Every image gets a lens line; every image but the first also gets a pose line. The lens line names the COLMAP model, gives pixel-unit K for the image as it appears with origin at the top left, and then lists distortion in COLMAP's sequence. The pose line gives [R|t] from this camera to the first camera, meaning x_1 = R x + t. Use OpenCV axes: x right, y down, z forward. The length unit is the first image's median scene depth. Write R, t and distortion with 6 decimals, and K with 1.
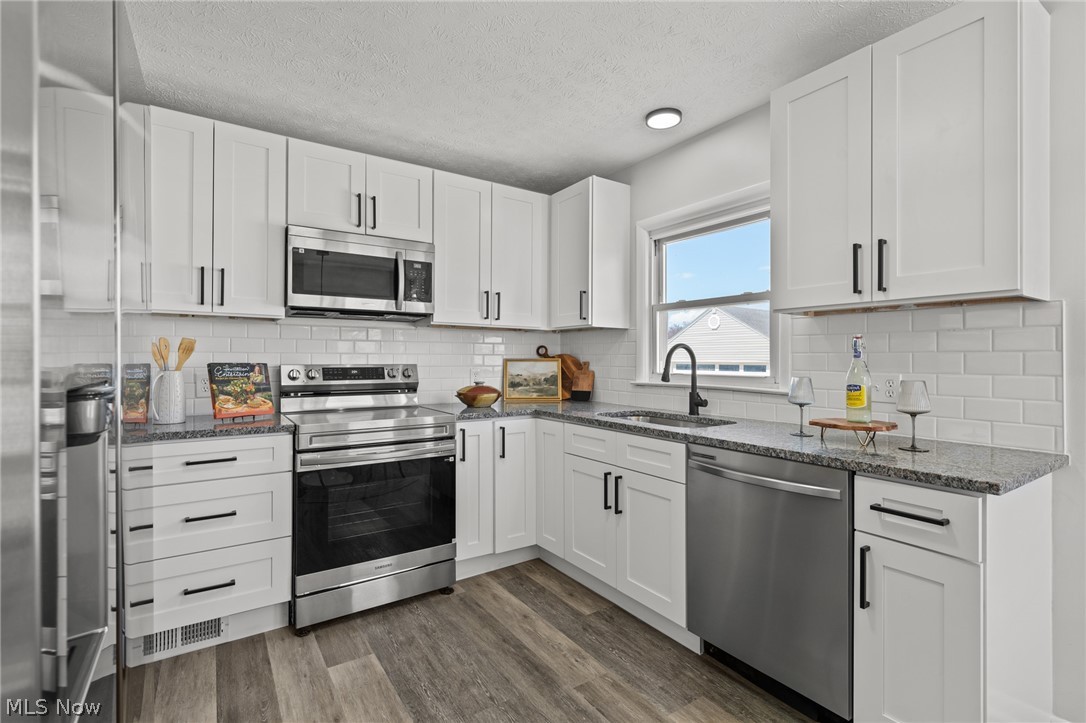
lens RADIAL K [[505.3, 0, 542.4], [0, 505.3, 356.9], [0, 0, 1]] dist [0.010032, -0.000802]
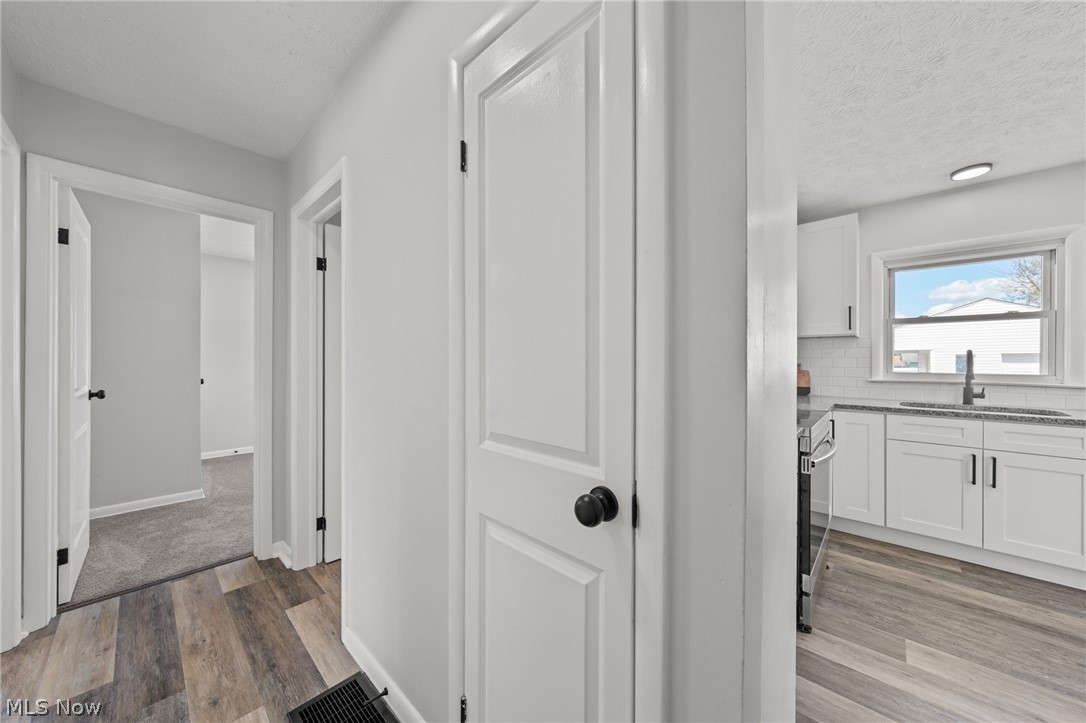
lens RADIAL K [[380.3, 0, 539.9], [0, 380.3, 360.5], [0, 0, 1]] dist [0.002855, 0.000381]
pose [[0.968680, -0.003117, 0.248291, -1.036642], [0.000910, 0.999959, 0.009006, -0.009216], [-0.248309, -0.008498, 0.968644, 0.335832]]
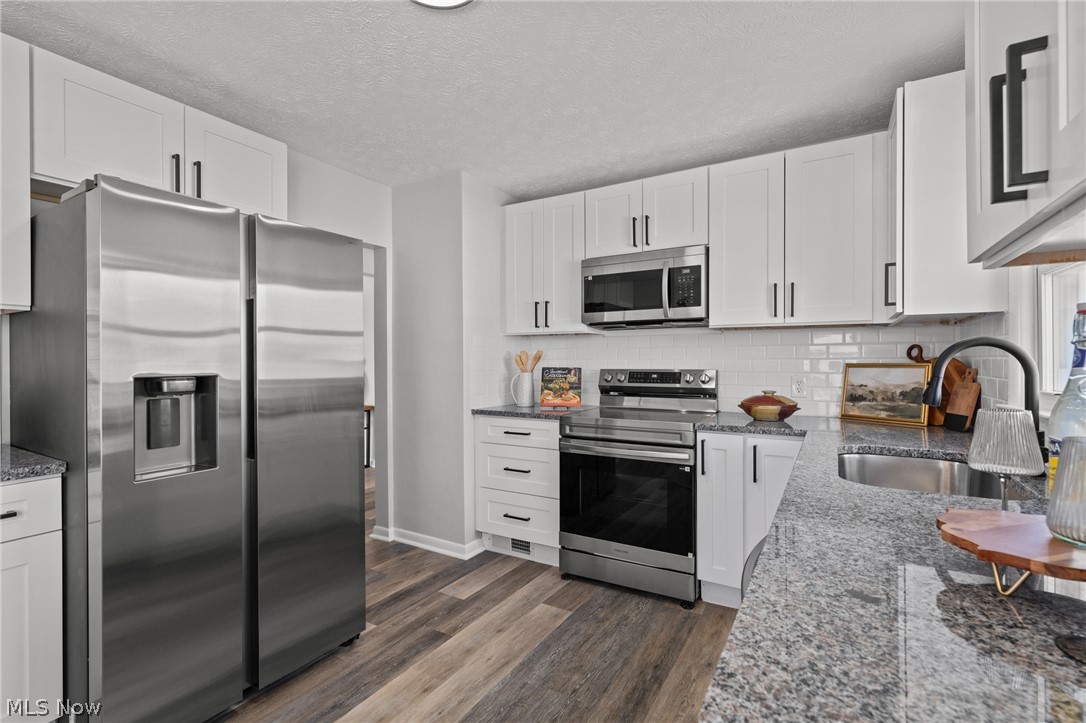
lens RADIAL K [[487.8, 0, 541.5], [0, 487.8, 363.8], [0, 0, 1]] dist [-0.012720, 0.000145]
pose [[0.431812, -0.003046, -0.901959, 0.538571], [0.004717, 0.999988, -0.001119, 0.002757], [0.901951, -0.003771, 0.431821, 0.360250]]
